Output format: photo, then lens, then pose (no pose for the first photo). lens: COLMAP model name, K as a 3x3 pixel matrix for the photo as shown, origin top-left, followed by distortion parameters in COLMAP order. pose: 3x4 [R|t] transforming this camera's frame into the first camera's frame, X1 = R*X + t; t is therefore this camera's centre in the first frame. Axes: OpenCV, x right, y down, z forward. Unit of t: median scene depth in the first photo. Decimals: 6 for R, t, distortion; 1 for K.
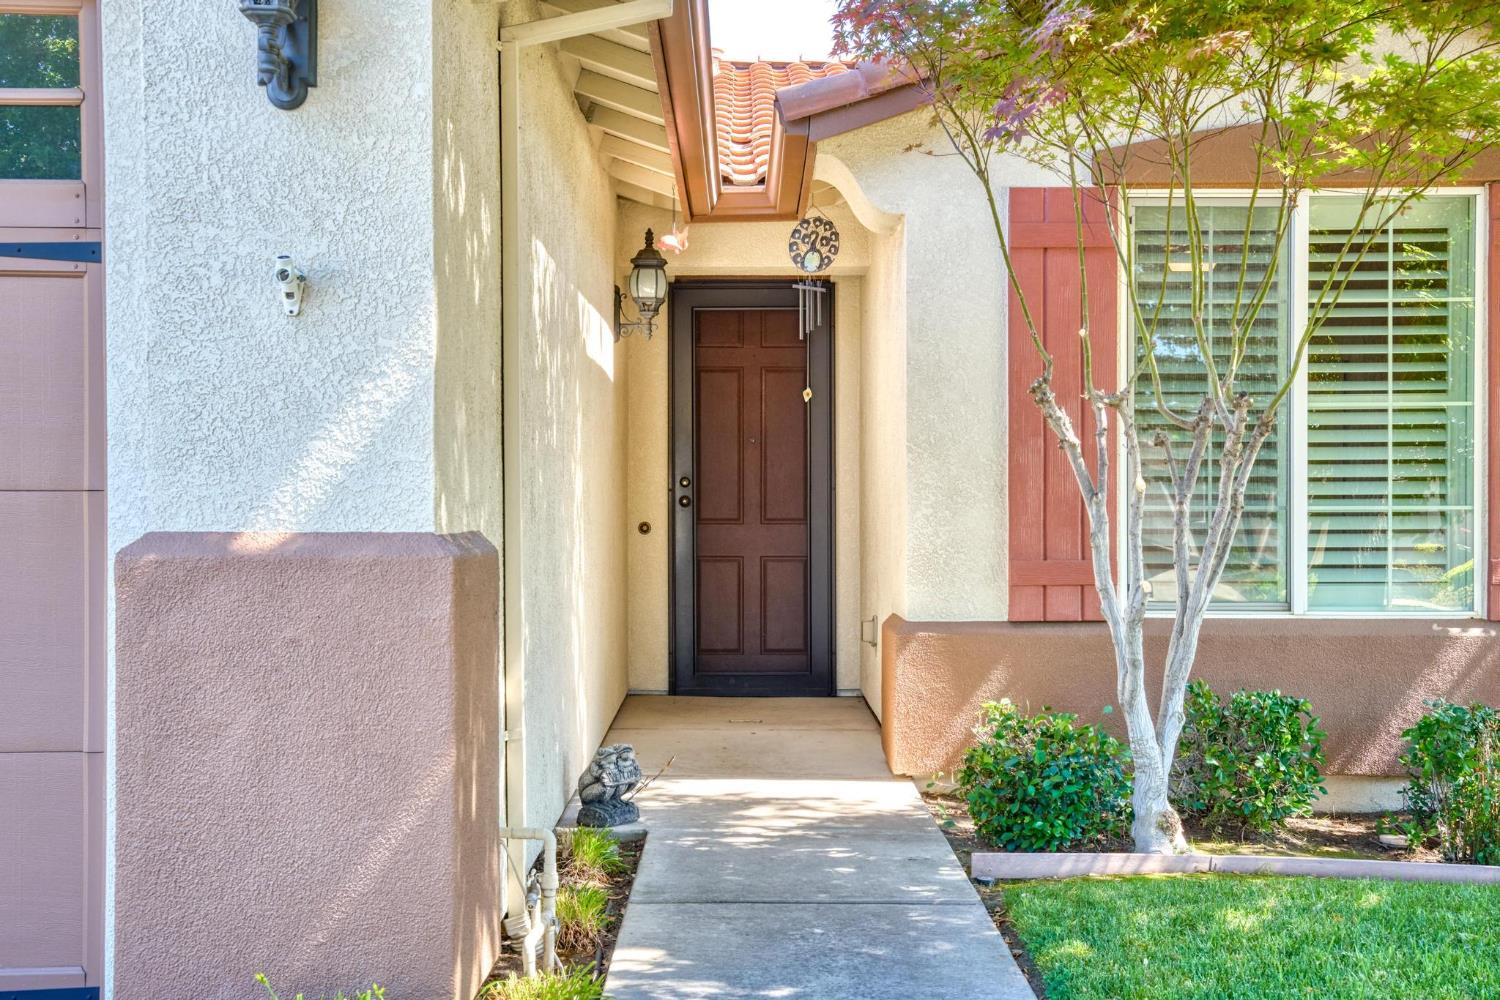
lens RADIAL K [[1856.3, 0, 744.1], [0, 1856.3, 496.9], [0, 0, 1]] dist [0.032329, 0.000000]
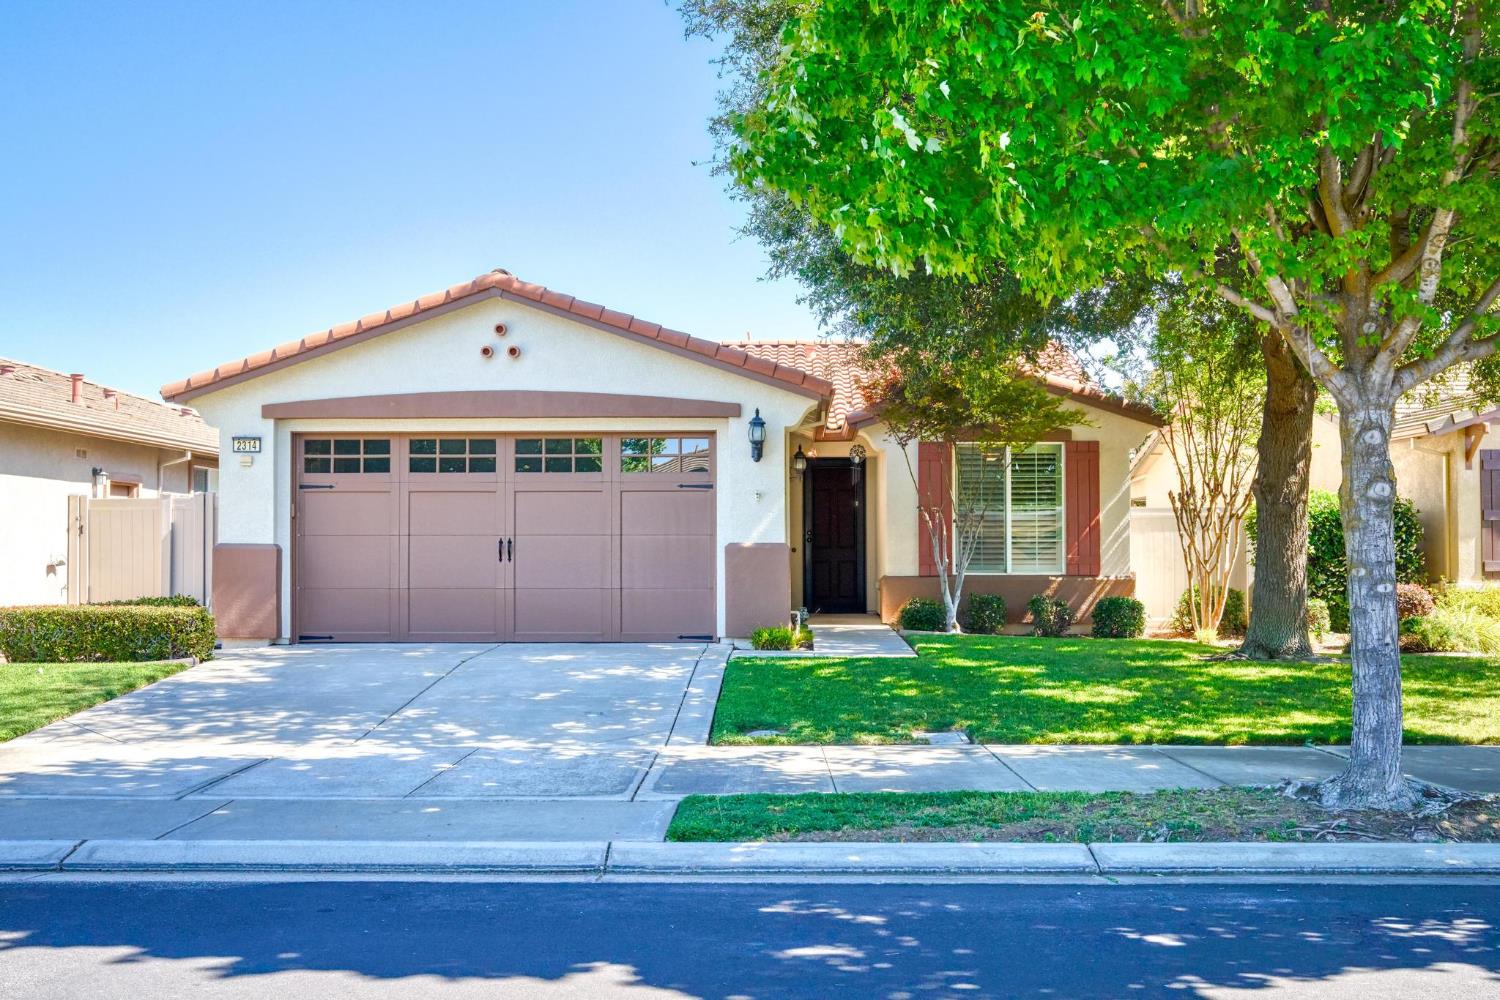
lens RADIAL K [[1472.2, 0, 758.7], [0, 1472.2, 506.1], [0, 0, 1]] dist [0.011857, 0.000000]
pose [[0.999573, -0.003720, -0.028994, -0.061115], [0.003002, 0.999689, -0.024744, 0.008238], [0.029077, 0.024646, 0.999273, -1.560070]]
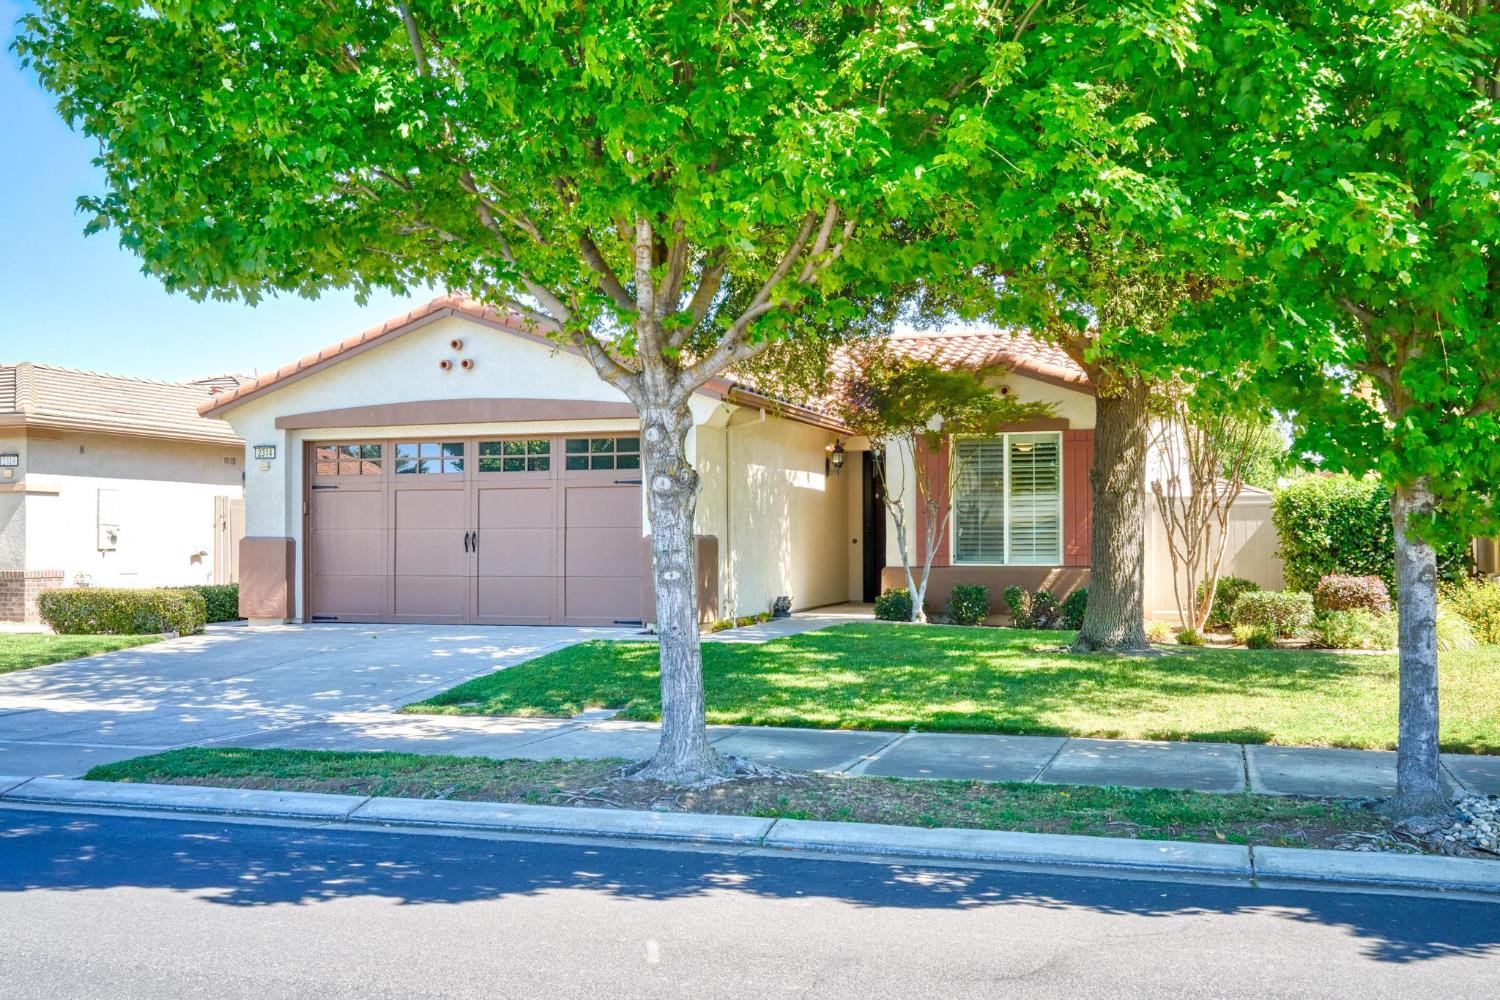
lens RADIAL K [[1472.2, 0, 745.3], [0, 1472.2, 494.6], [0, 0, 1]] dist [0.011857, 0.000000]
pose [[0.945767, -0.015014, -0.324499, 0.693847], [0.006108, 0.999577, -0.028444, 0.012253], [0.324788, 0.024919, 0.945458, -1.543886]]
